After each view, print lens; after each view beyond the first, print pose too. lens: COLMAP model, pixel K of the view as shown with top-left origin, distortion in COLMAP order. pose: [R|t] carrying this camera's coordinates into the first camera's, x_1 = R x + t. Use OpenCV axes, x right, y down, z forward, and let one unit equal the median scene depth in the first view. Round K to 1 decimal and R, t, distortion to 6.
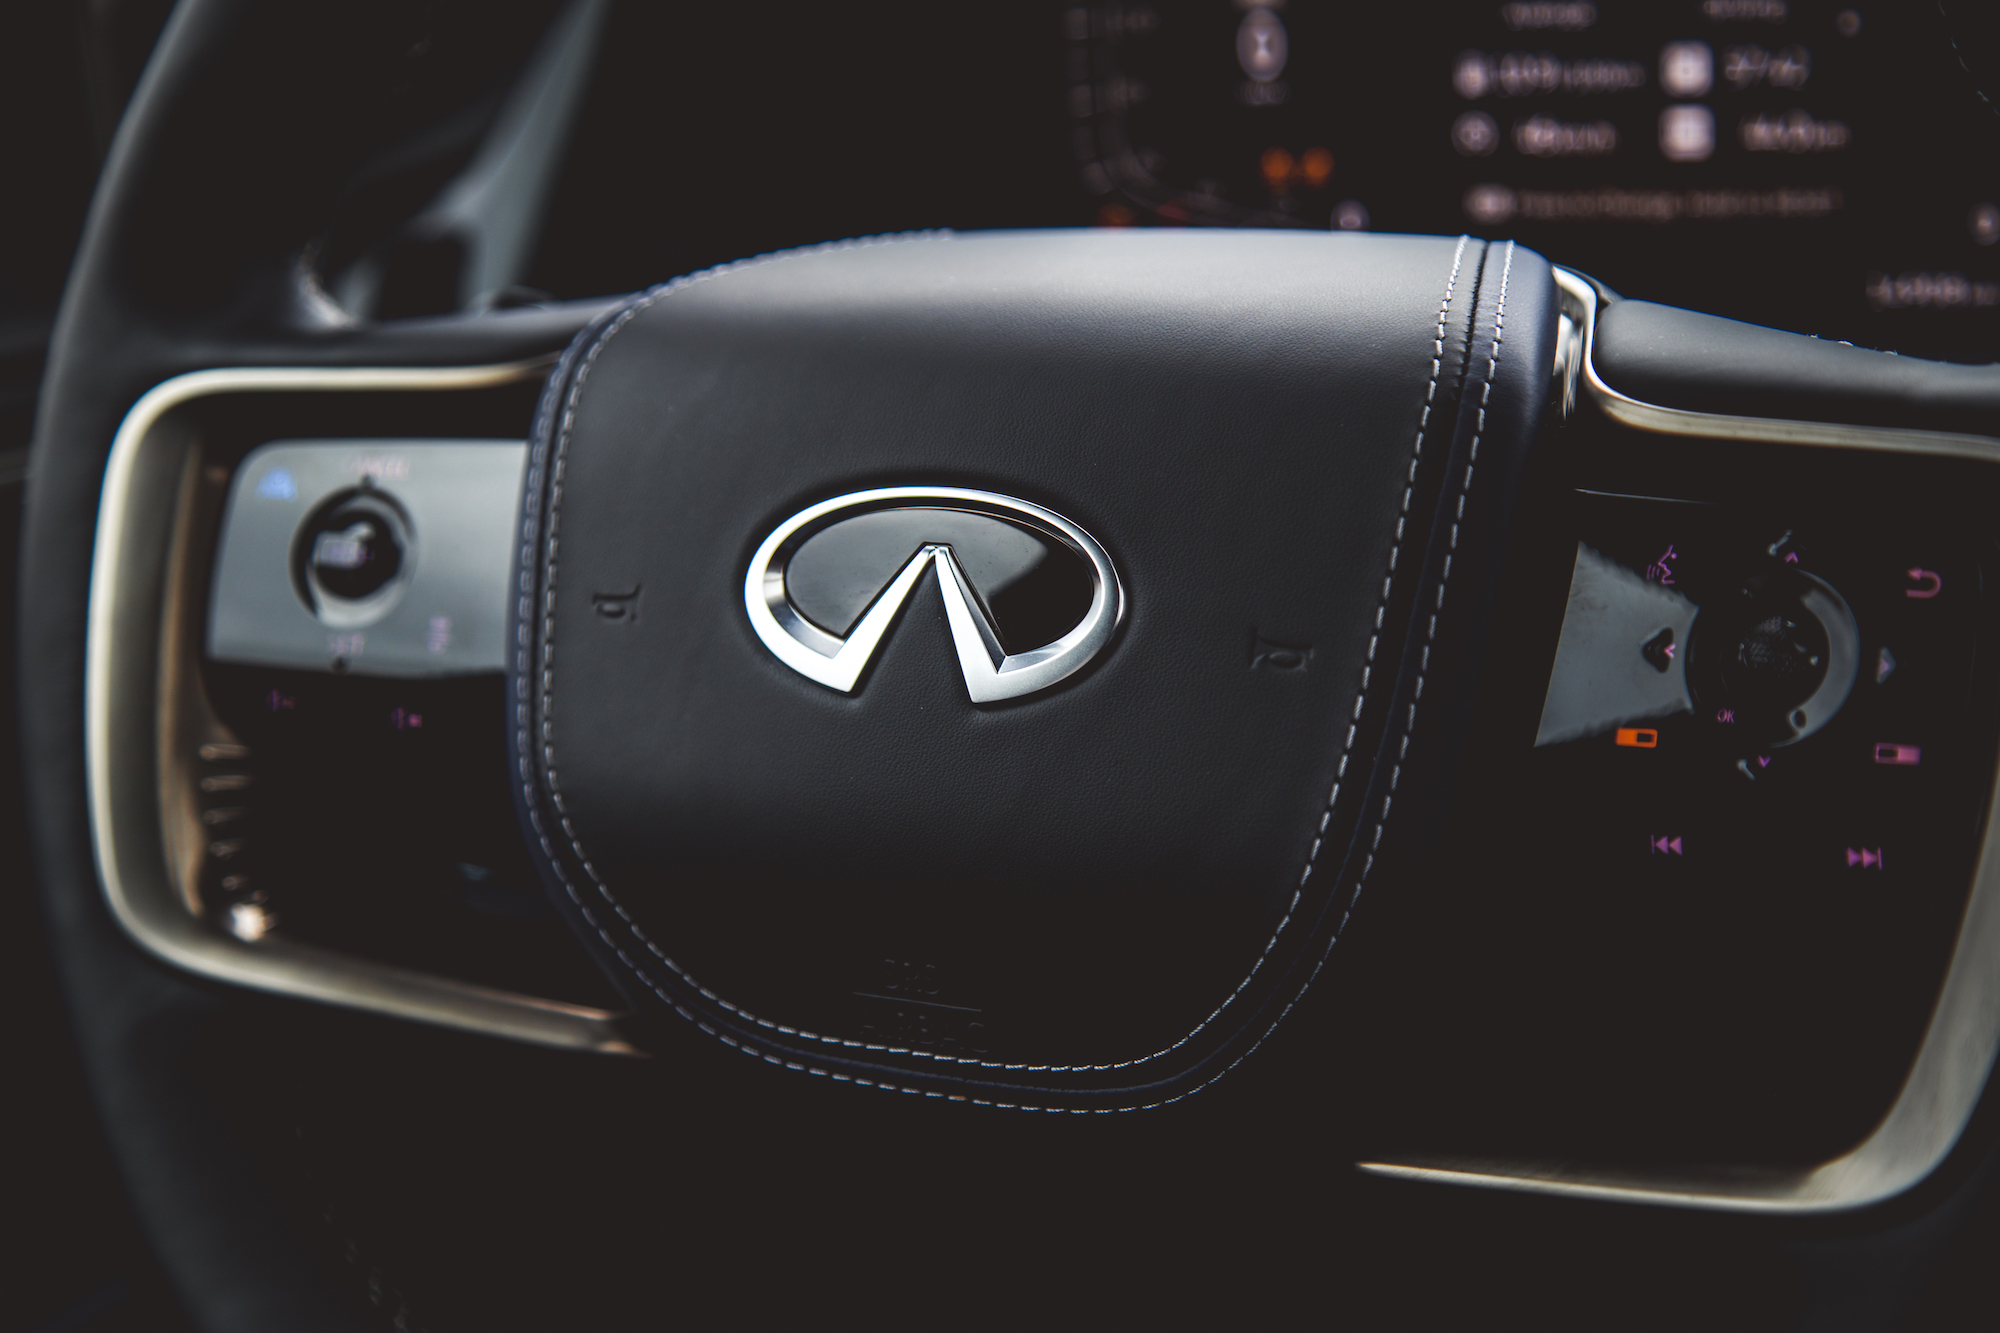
lens RADIAL K [[3621.6, 0, 995.2], [0, 3621.6, 661.6], [0, 0, 1]] dist [0.202767, 0.000000]
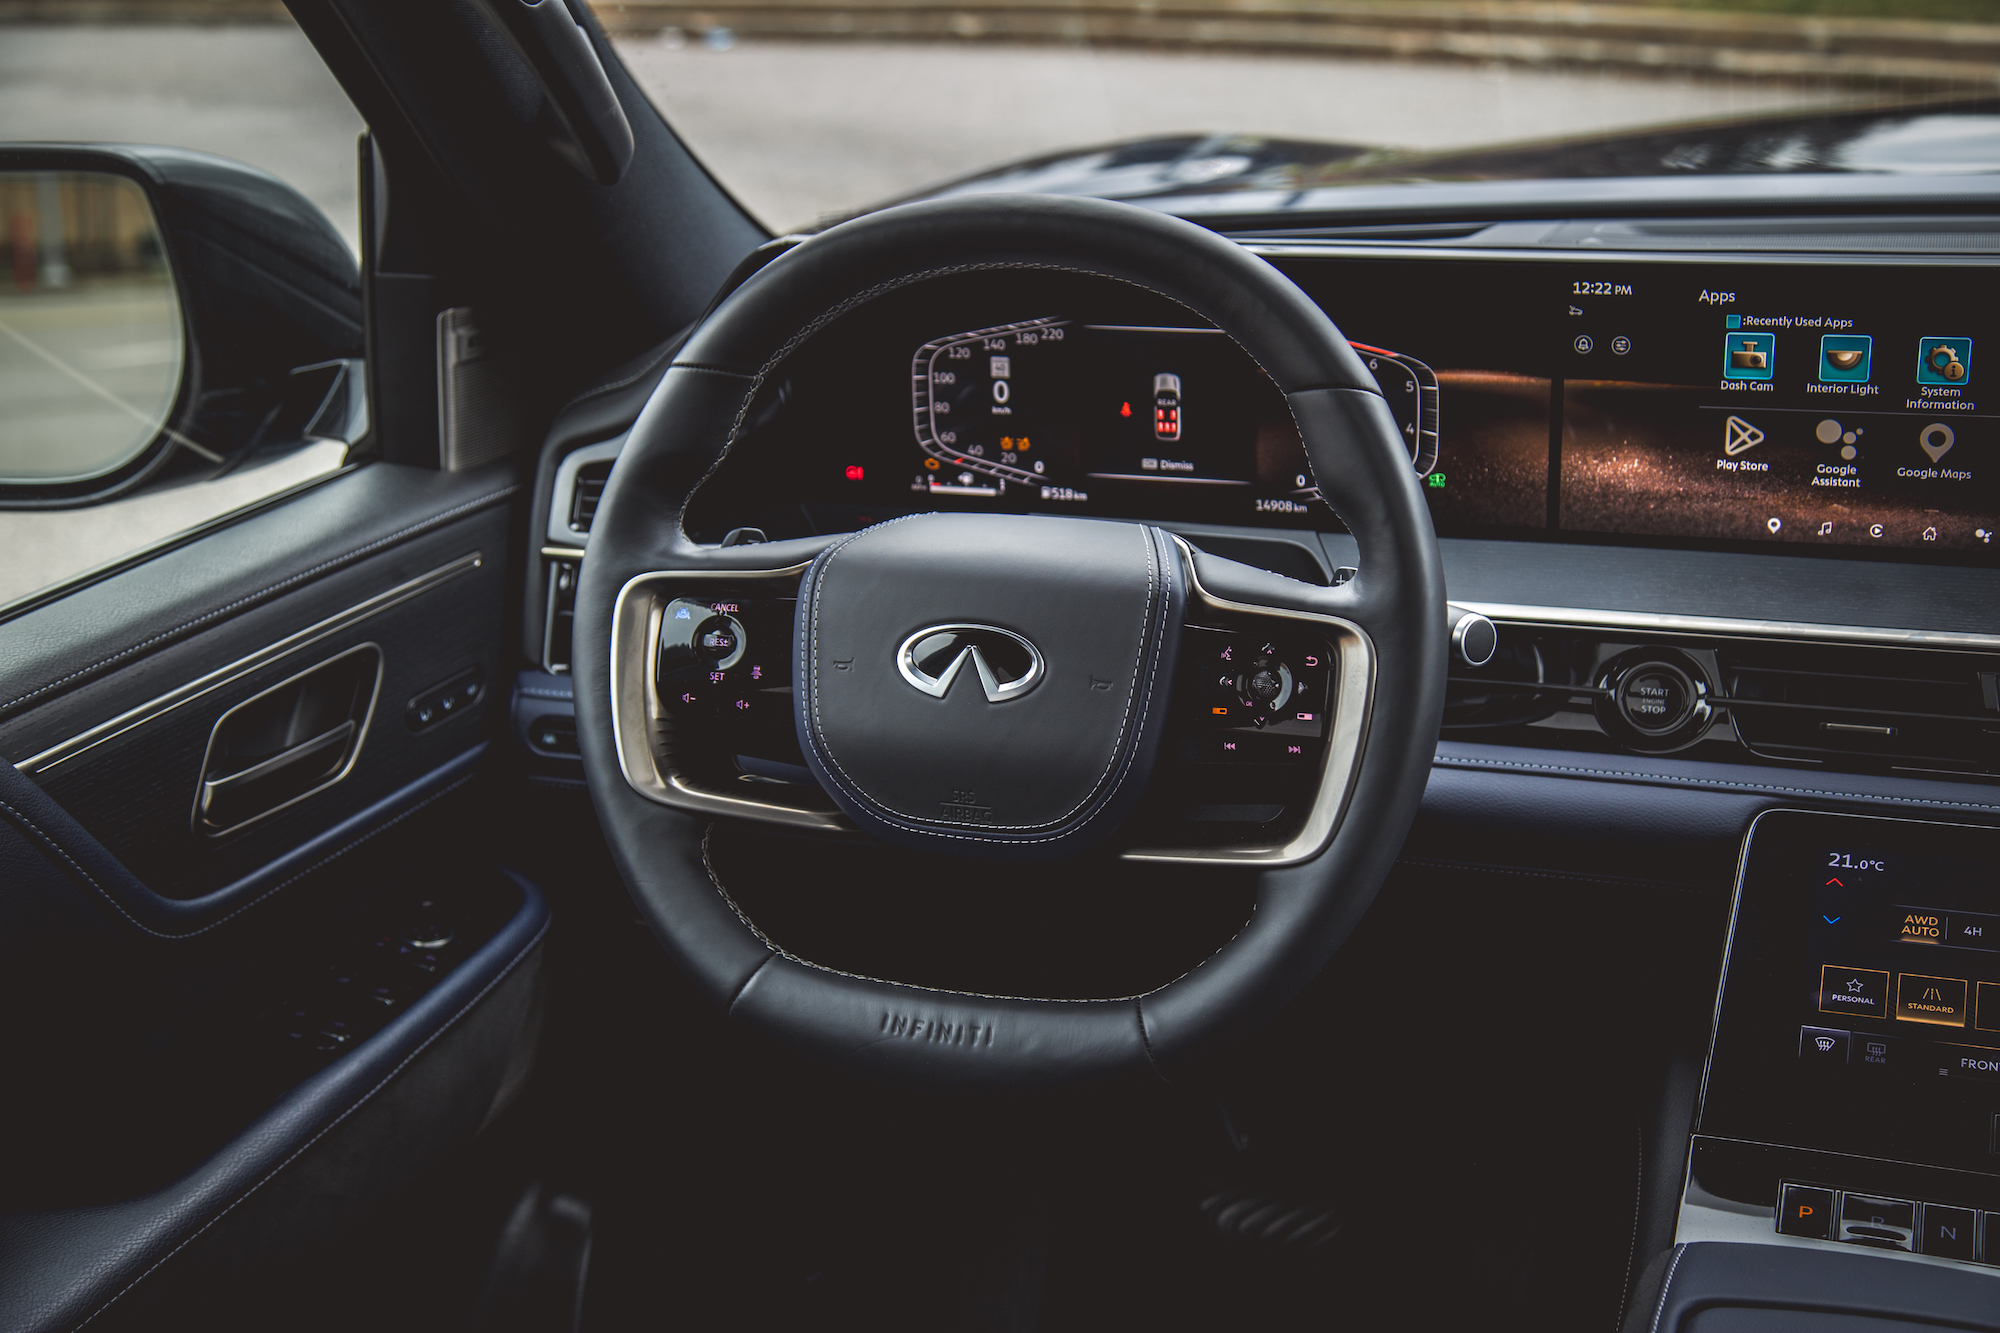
lens RADIAL K [[2728.4, 0, 996.4], [0, 2728.4, 672.0], [0, 0, 1]] dist [0.118093, 0.000000]
pose [[0.981222, -0.023849, 0.191404, -0.384250], [0.014126, 0.998547, 0.052000, -0.115438], [-0.192366, -0.048319, 0.980133, -1.035538]]
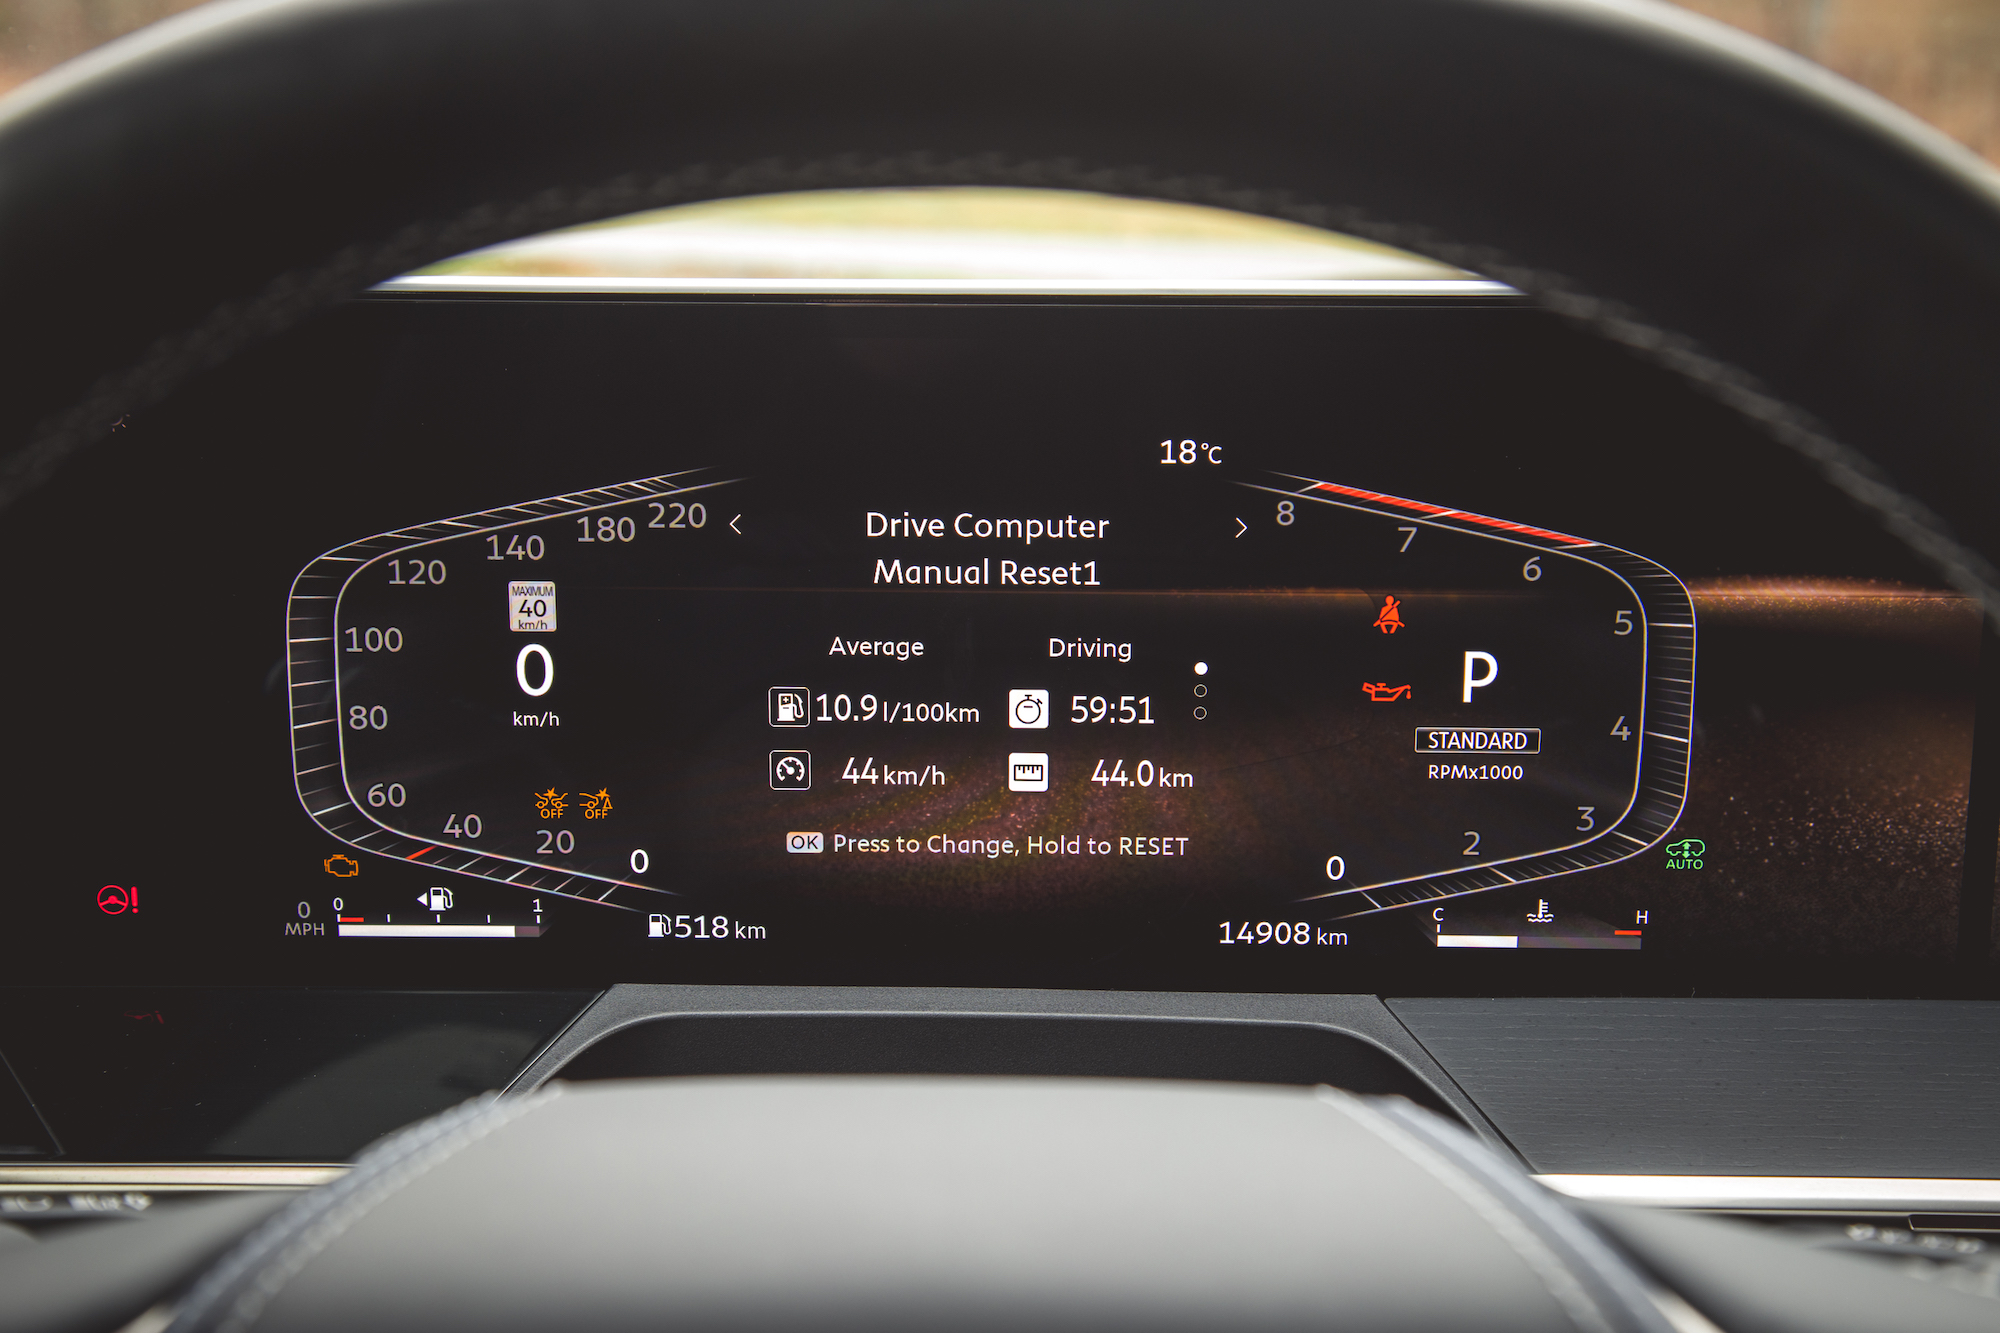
lens RADIAL K [[2728.4, 0, 996.2], [0, 2728.4, 680.0], [0, 0, 1]] dist [0.118093, 0.000000]
pose [[0.869892, -0.032829, 0.492149, -0.225685], [0.061925, 0.997157, -0.042939, -0.187195], [-0.489340, 0.067828, 0.869451, 0.518638]]
